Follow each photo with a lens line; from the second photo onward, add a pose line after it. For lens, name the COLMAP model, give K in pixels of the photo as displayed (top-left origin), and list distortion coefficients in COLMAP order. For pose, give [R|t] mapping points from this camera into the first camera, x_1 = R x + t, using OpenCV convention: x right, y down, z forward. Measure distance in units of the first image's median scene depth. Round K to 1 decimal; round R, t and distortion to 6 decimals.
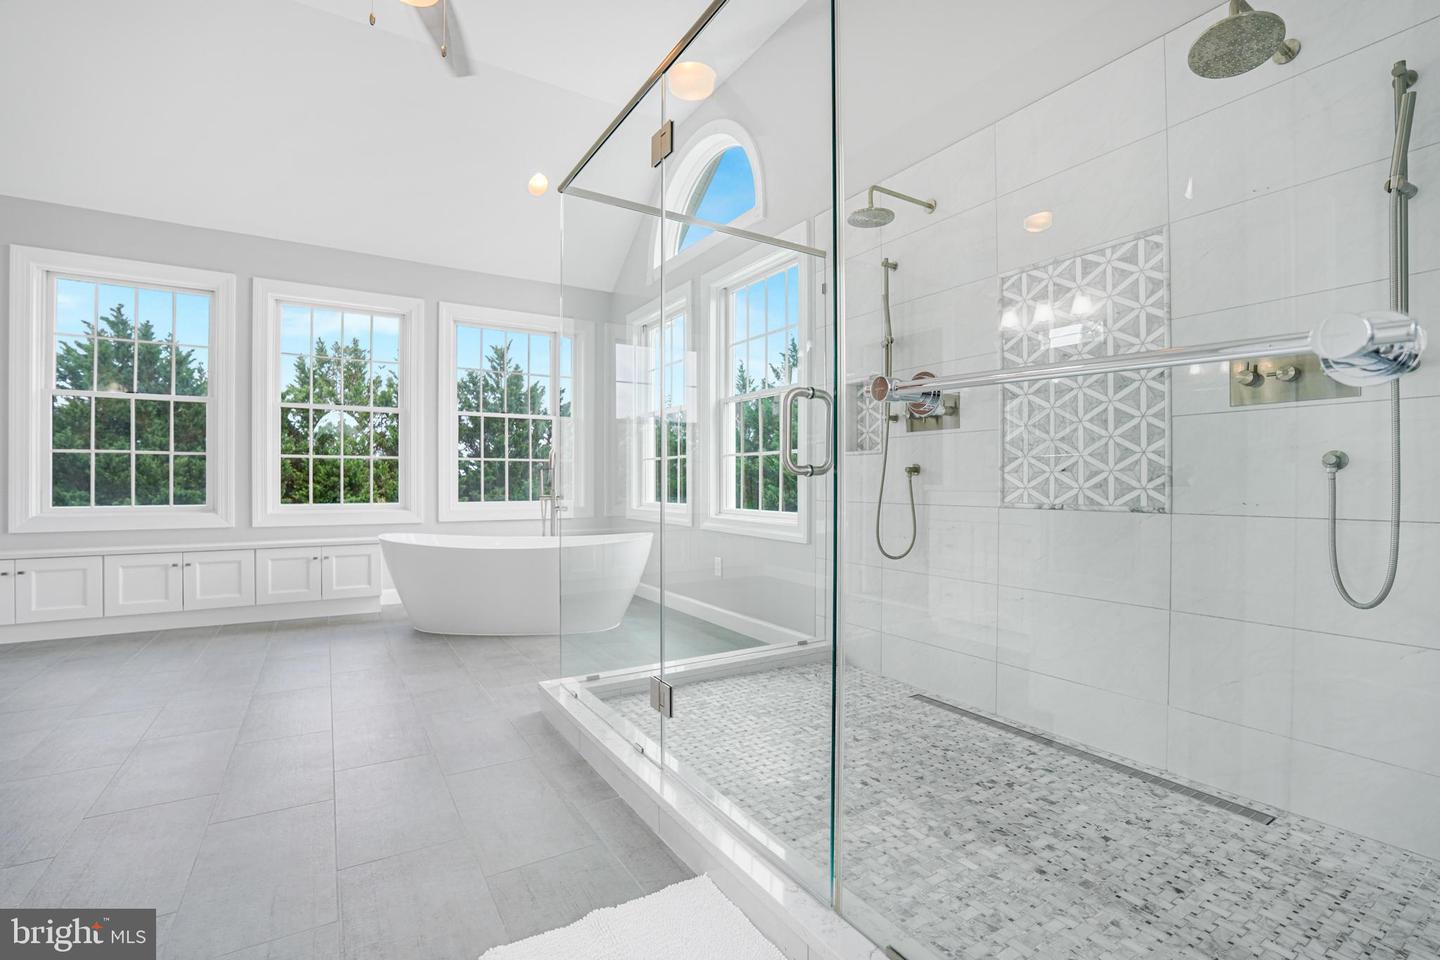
lens RADIAL K [[652.5, 0, 720.0], [0, 652.5, 480.0], [0, 0, 1]] dist [0.000575, 0.000274]
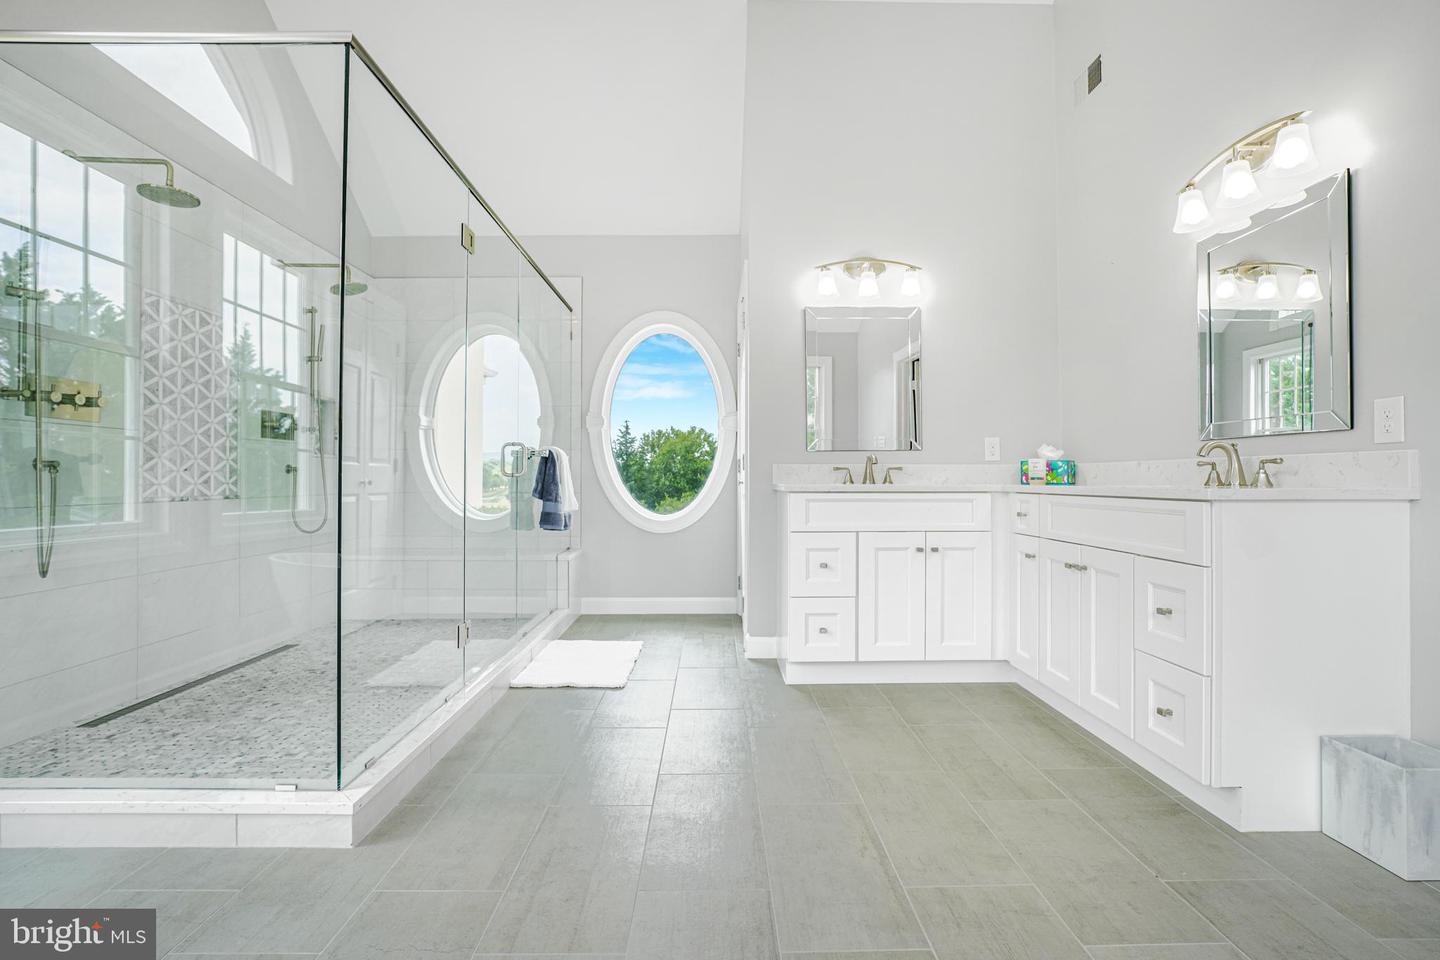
lens RADIAL K [[665.8, 0, 720.0], [0, 665.8, 480.0], [0, 0, 1]] dist [-0.000028, -0.000032]
pose [[-0.854226, 0.004627, 0.519881, -1.023400], [0.004351, 0.999989, -0.001750, 0.011228], [-0.519884, 0.000767, -0.854237, 1.535365]]
